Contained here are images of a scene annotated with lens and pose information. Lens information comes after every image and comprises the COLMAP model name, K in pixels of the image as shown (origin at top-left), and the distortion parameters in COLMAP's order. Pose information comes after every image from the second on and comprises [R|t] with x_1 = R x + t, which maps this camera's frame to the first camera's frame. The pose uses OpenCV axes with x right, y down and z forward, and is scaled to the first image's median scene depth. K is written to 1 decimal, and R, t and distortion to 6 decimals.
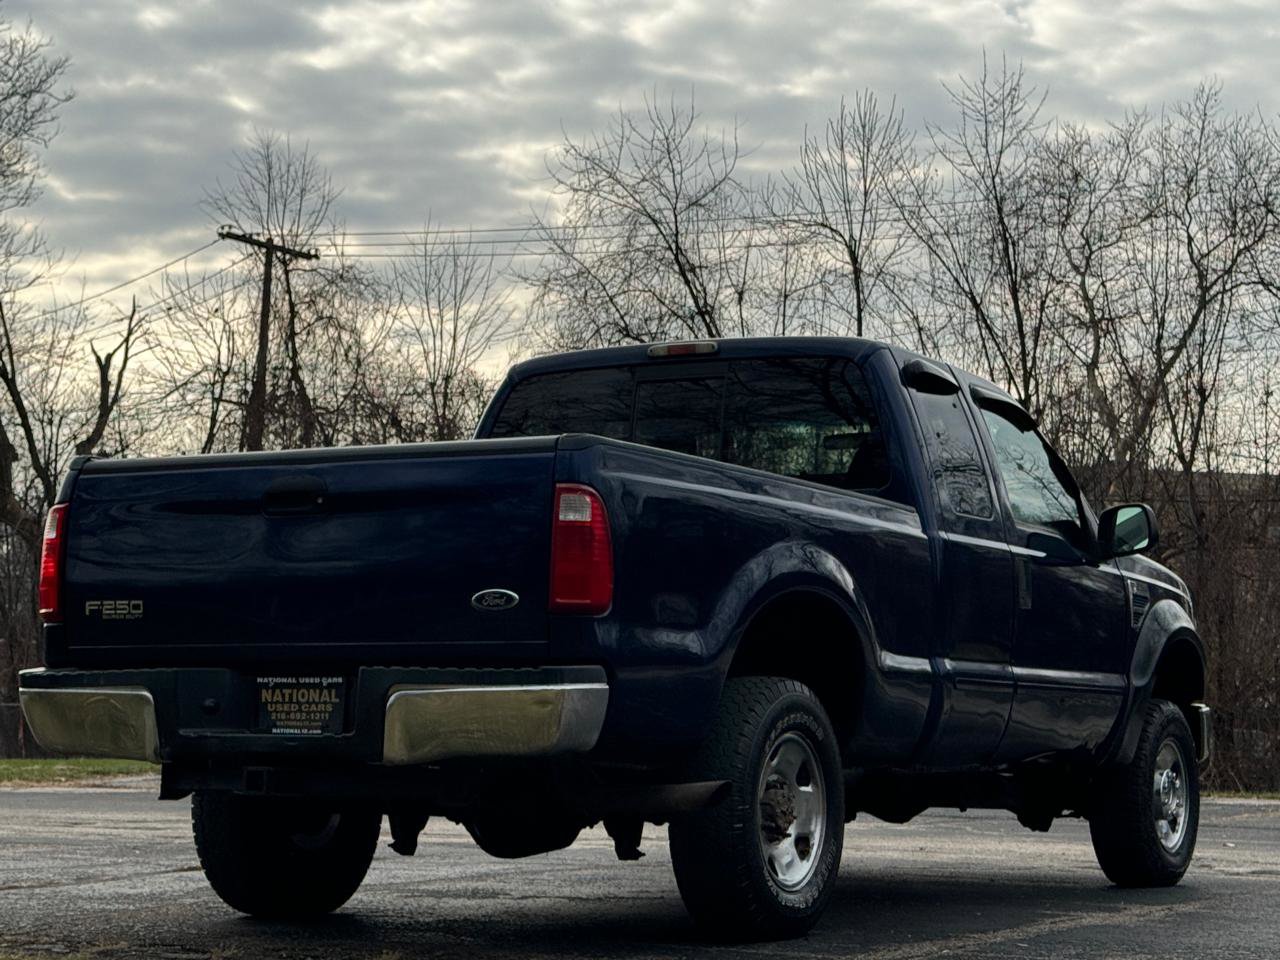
lens RADIAL K [[2707.8, 0, 666.6], [0, 2707.8, 480.0], [0, 0, 1]] dist [0.160534, 0.127442]
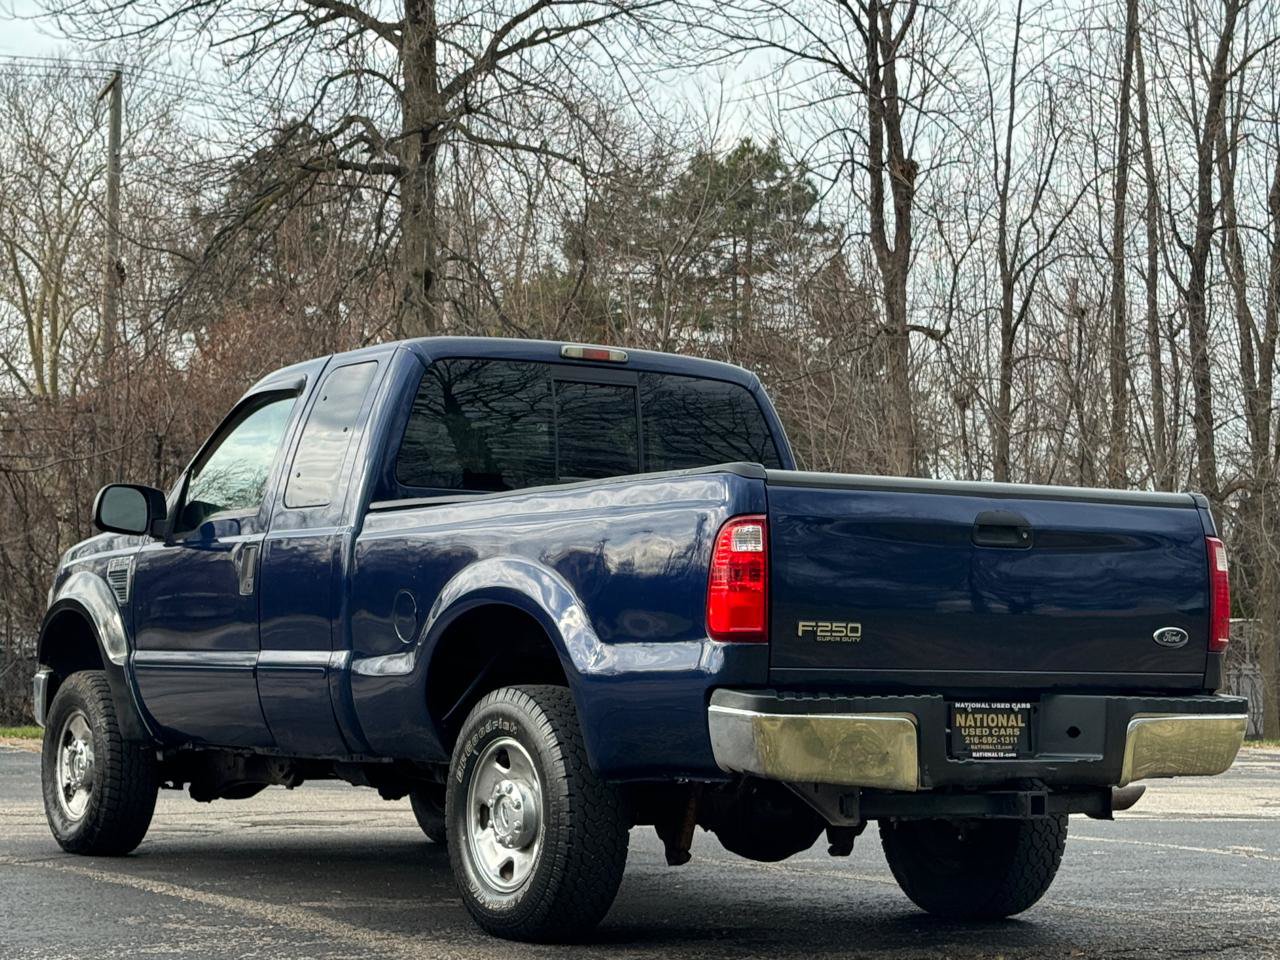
lens RADIAL K [[2707.8, 0, 666.6], [0, 2707.8, 480.0], [0, 0, 1]] dist [0.160534, 0.127442]
pose [[0.479413, 0.054785, 0.875878, -0.915824], [-0.088719, 0.995962, -0.013736, 0.010436], [-0.873093, -0.071122, 0.482338, 0.502121]]
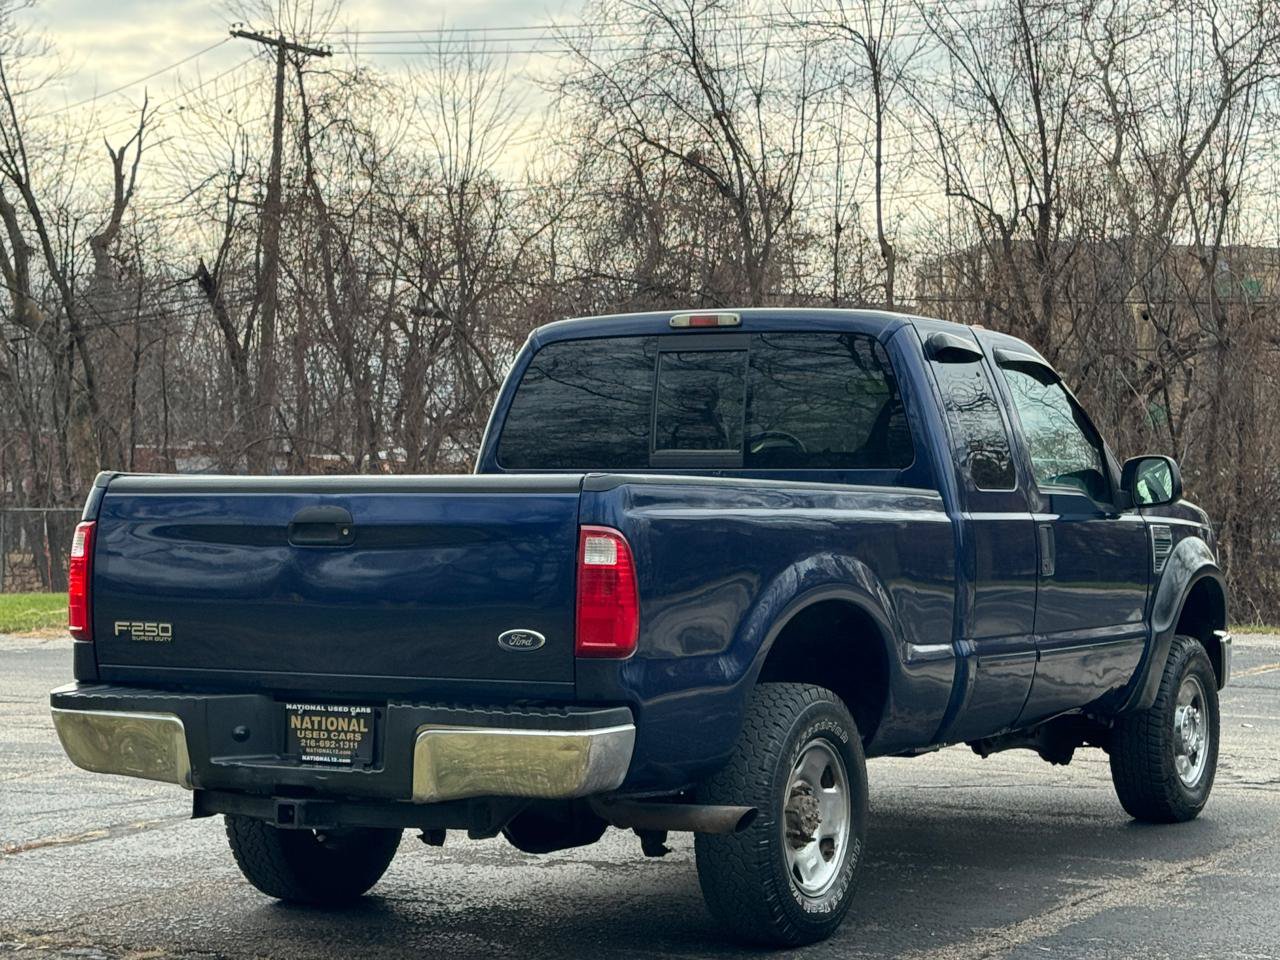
lens RADIAL K [[2707.8, 0, 666.6], [0, 2707.8, 480.0], [0, 0, 1]] dist [0.160534, 0.127442]
pose [[0.999957, -0.006136, -0.006947, -0.001661], [0.006693, 0.996514, 0.083160, -0.077009], [0.006413, -0.083203, 0.996512, 0.002780]]
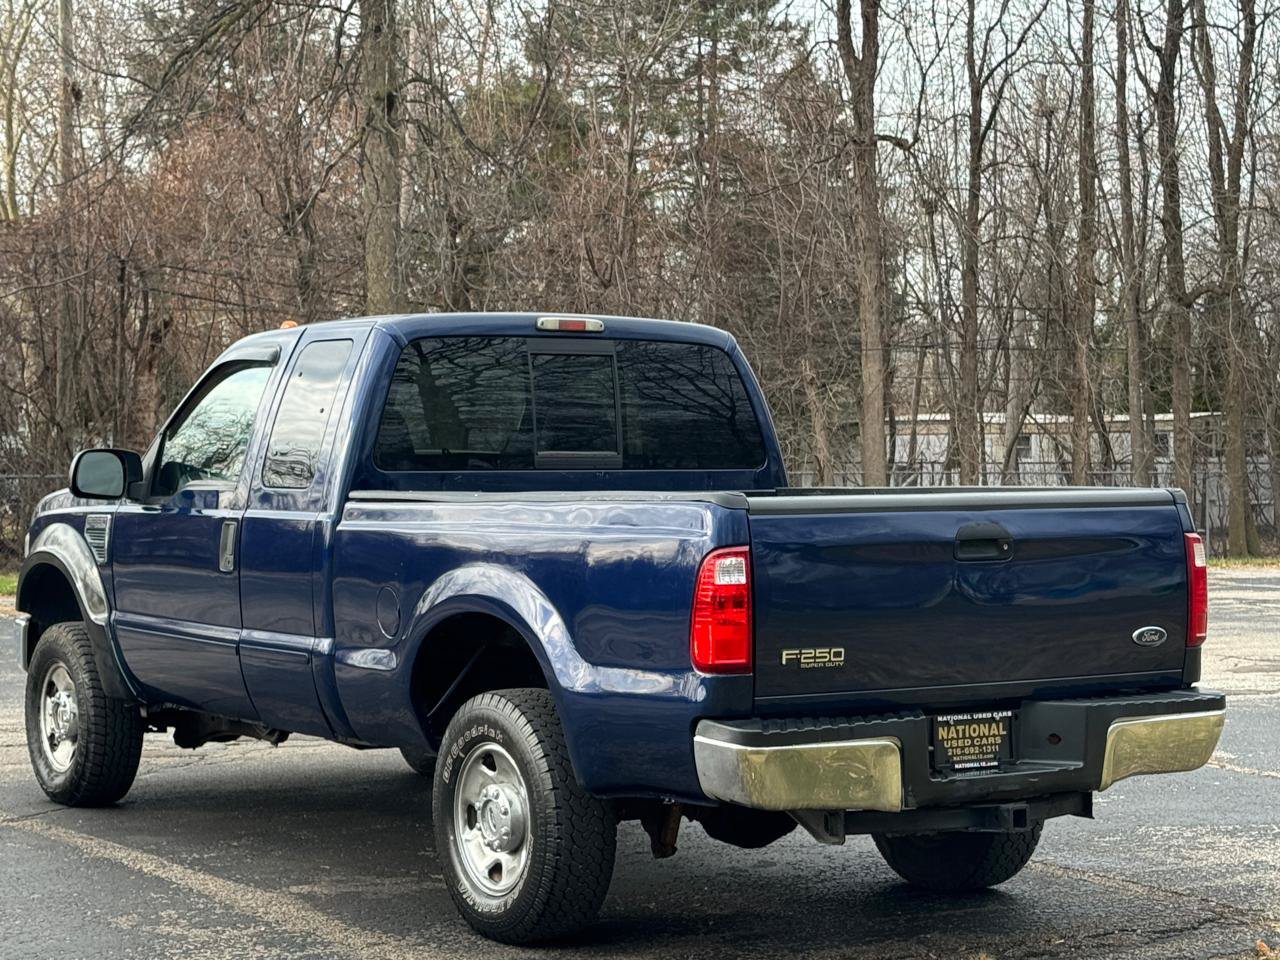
lens RADIAL K [[2707.8, 0, 666.6], [0, 2707.8, 480.0], [0, 0, 1]] dist [0.160534, 0.127442]
pose [[0.468953, -0.026049, 0.882839, -0.919277], [-0.074346, 0.994853, 0.068846, -0.066788], [-0.880089, -0.097921, 0.464603, 0.512575]]
